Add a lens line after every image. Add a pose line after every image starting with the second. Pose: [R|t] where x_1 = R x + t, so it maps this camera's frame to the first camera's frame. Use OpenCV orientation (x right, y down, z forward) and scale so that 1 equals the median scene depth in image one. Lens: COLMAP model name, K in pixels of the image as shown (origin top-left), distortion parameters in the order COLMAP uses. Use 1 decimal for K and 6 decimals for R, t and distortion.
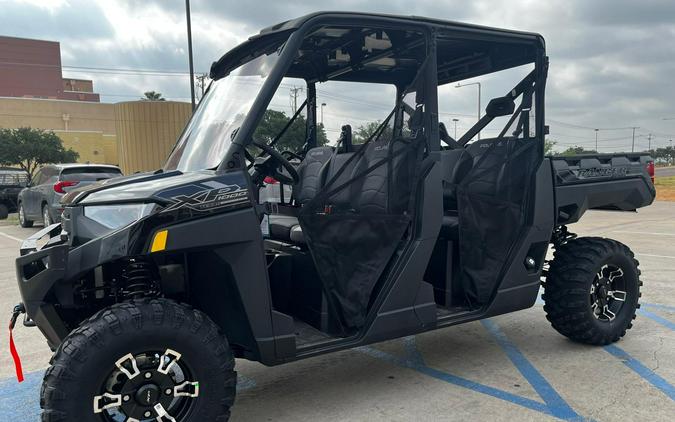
lens RADIAL K [[510.9, 0, 350.1], [0, 510.9, 231.1], [0, 0, 1]] dist [0.062765, -0.094418]
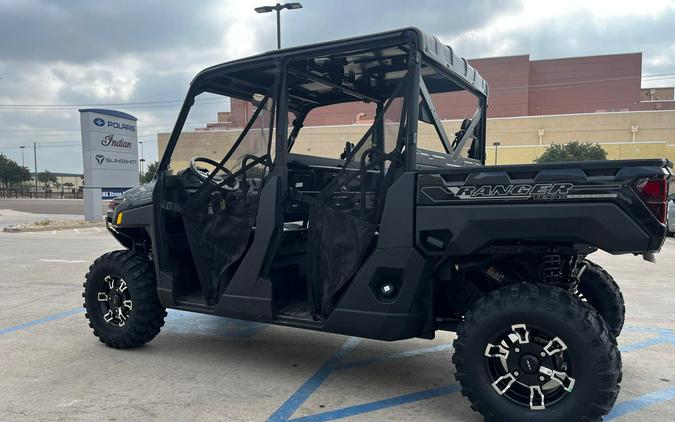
lens RADIAL K [[524.5, 0, 333.7], [0, 524.5, 230.7], [0, 0, 1]] dist [0.074648, -0.131036]
pose [[0.496887, 0.090707, -0.863062, 1.066922], [-0.113849, 0.992740, 0.038790, -0.063649], [0.860315, 0.078984, 0.503607, 0.452665]]
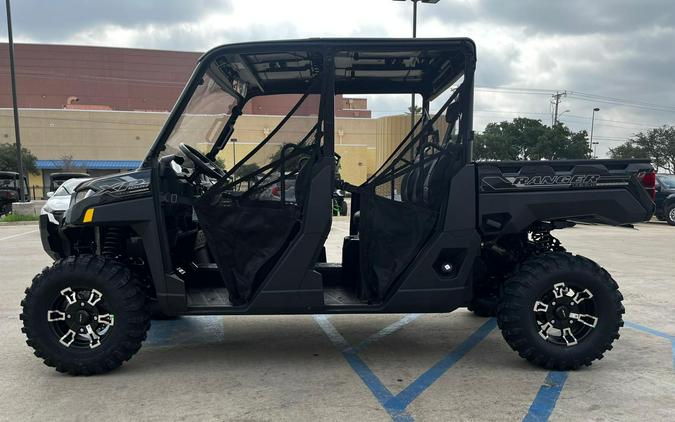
lens RADIAL K [[521.8, 0, 350.6], [0, 521.8, 246.1], [0, 0, 1]] dist [0.068614, -0.119077]
pose [[0.878388, 0.078545, -0.471450, 0.658872], [-0.077008, 0.996775, 0.022586, 0.009800], [0.471703, 0.016466, 0.881604, 0.006335]]
